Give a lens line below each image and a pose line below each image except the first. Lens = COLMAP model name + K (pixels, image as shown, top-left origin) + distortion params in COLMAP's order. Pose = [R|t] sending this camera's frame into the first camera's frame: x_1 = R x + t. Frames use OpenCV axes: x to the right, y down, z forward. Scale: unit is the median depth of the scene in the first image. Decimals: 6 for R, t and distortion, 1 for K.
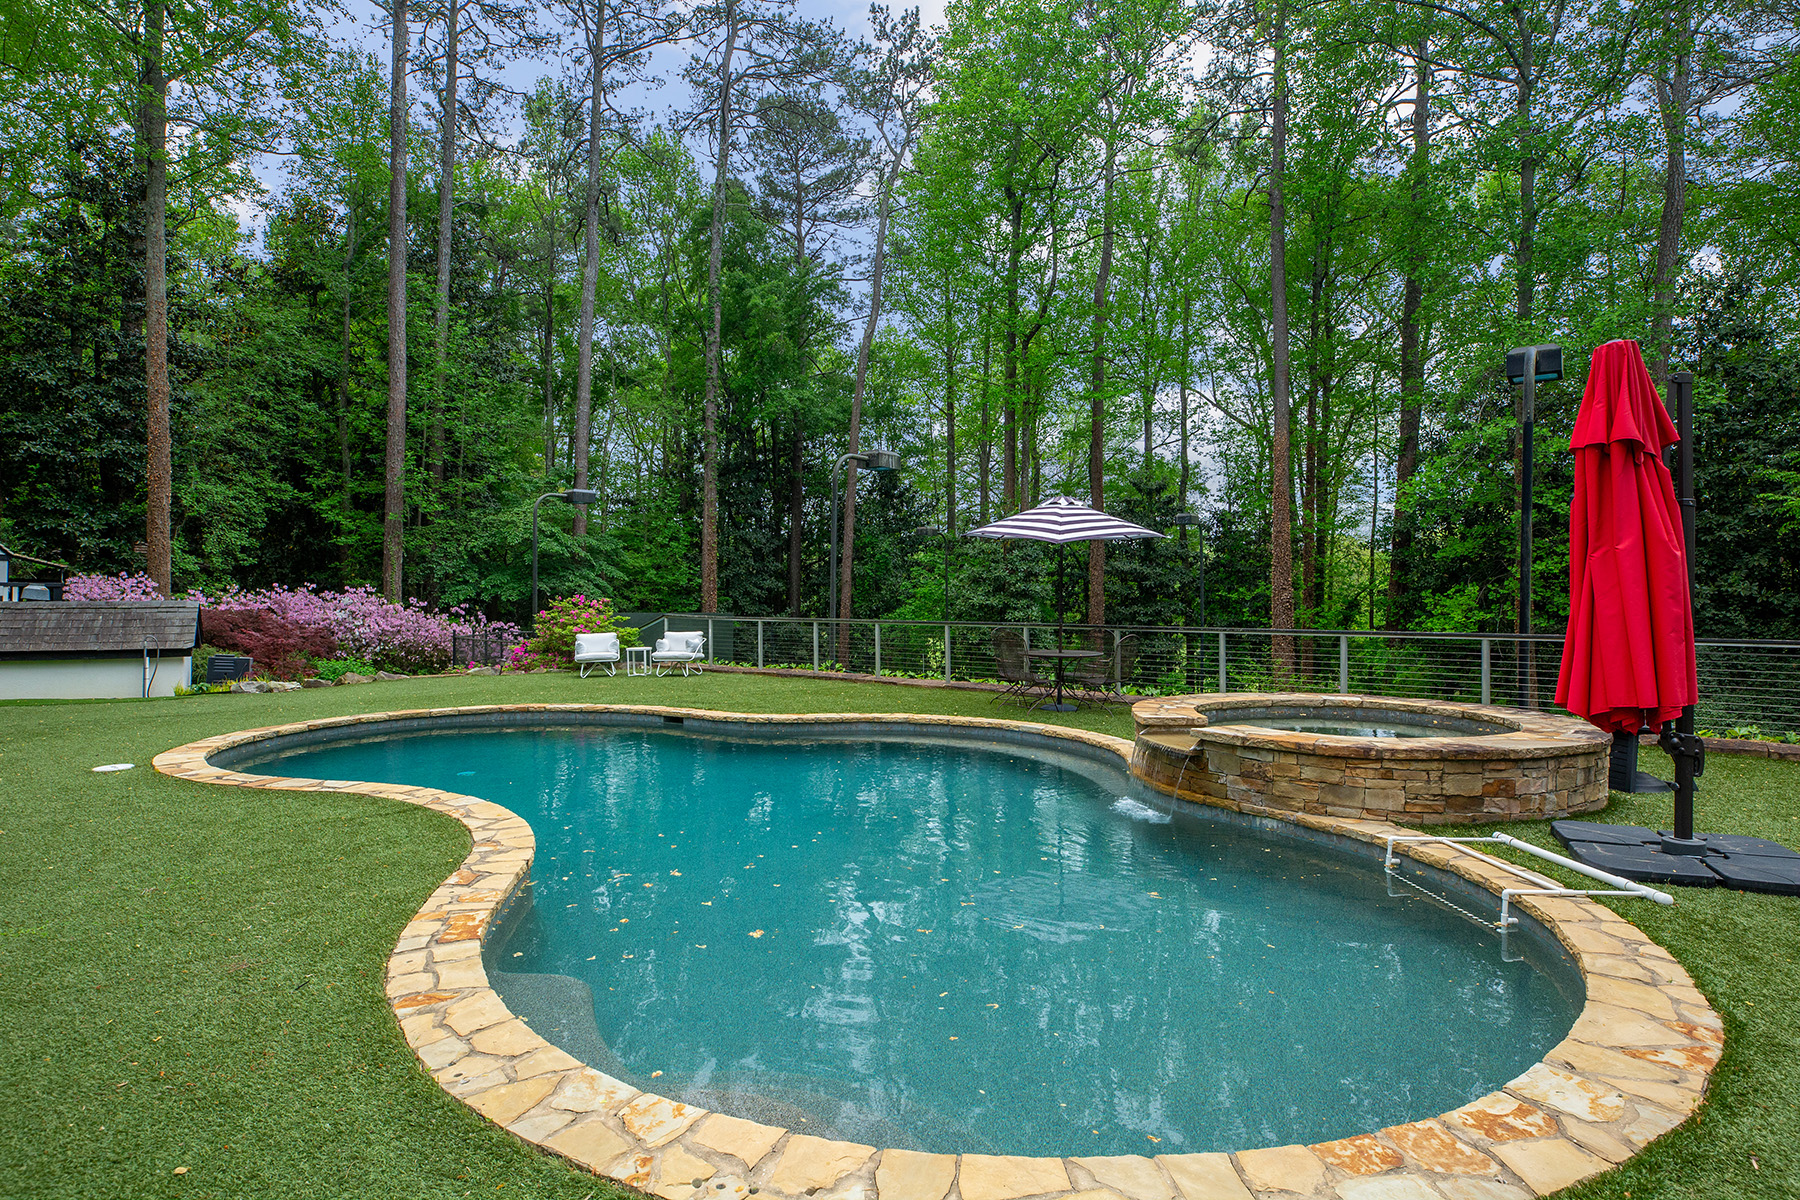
lens RADIAL K [[934.7, 0, 900.0], [0, 934.7, 600.0], [0, 0, 1]] dist [-0.031963, 0.011919]
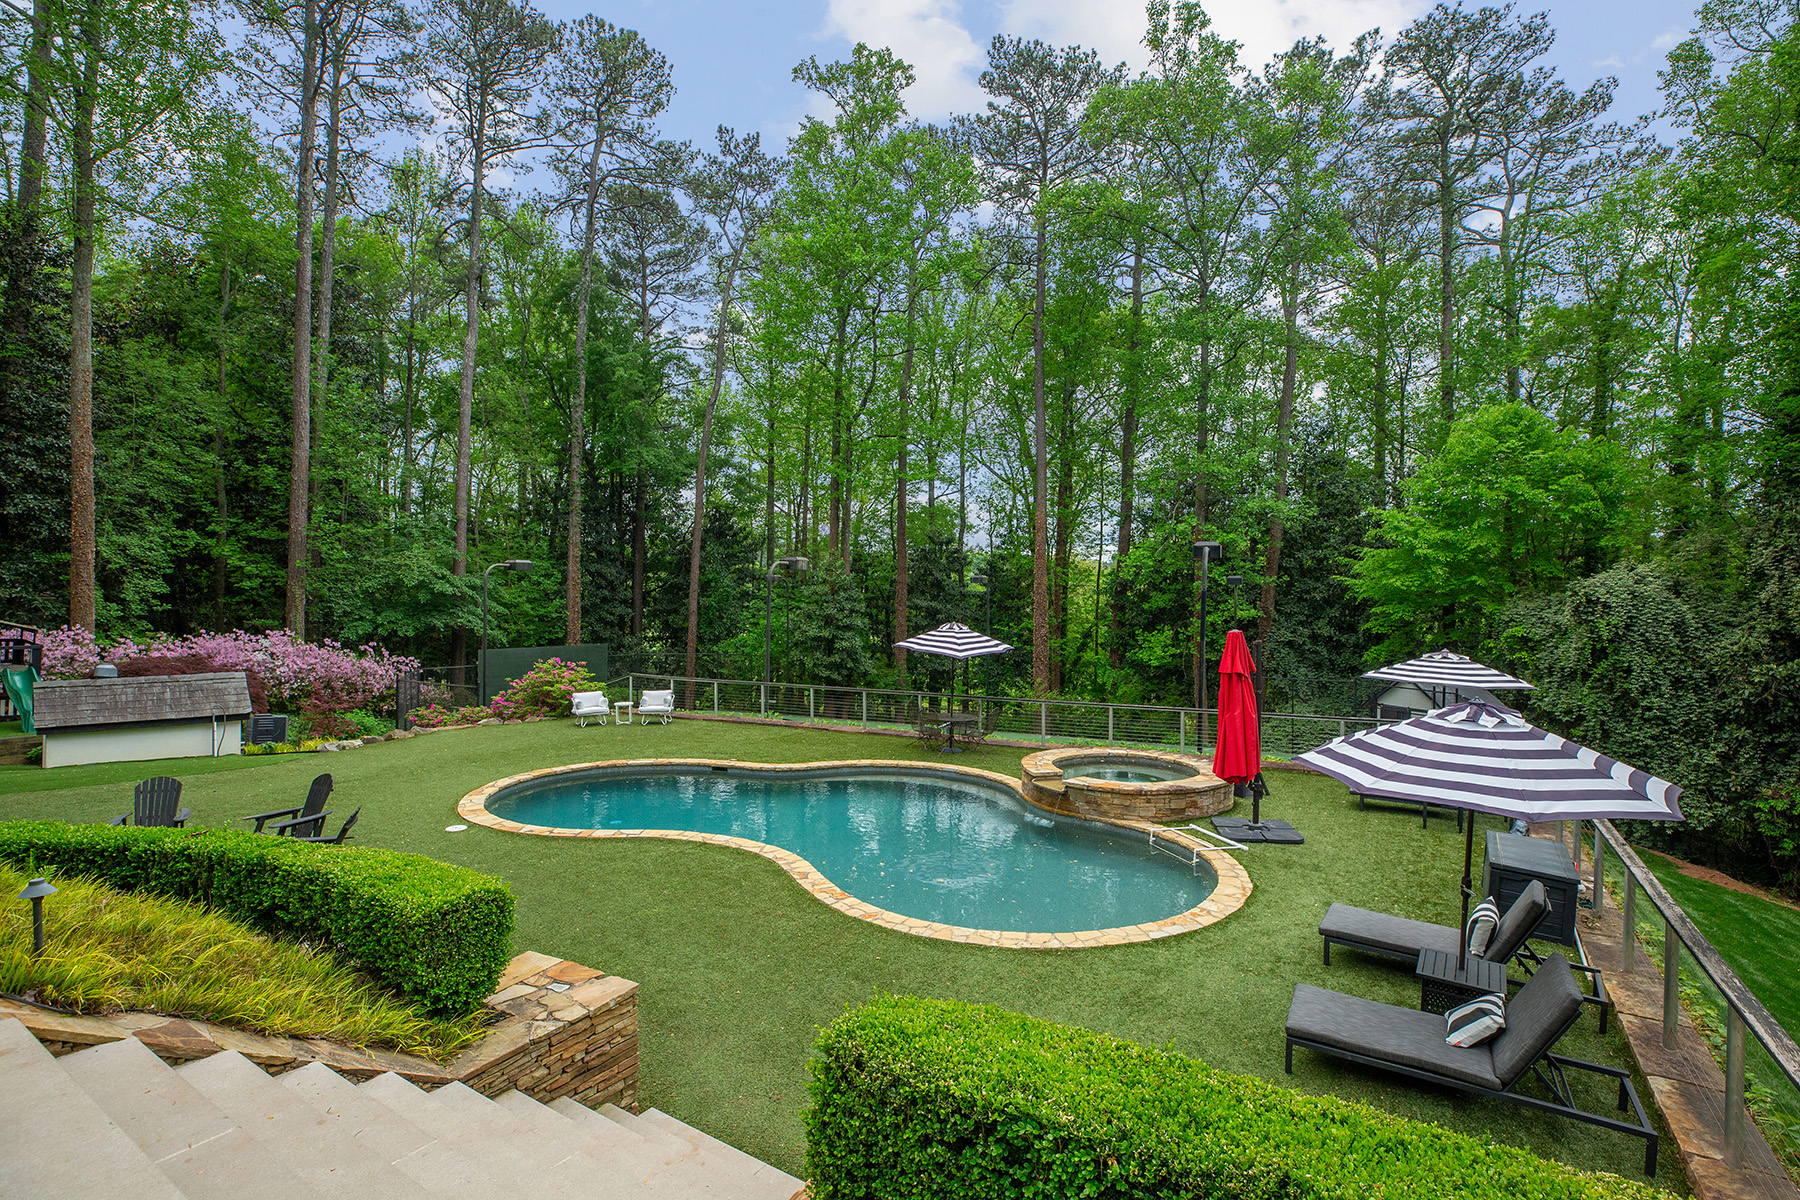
lens RADIAL K [[860.6, 0, 900.0], [0, 860.6, 600.0], [0, 0, 1]] dist [-0.053177, 0.023481]
pose [[0.966761, 0.004885, 0.255636, -0.121182], [-0.006658, 0.999959, 0.006069, -0.062762], [-0.255596, -0.007570, 0.966754, -0.175265]]
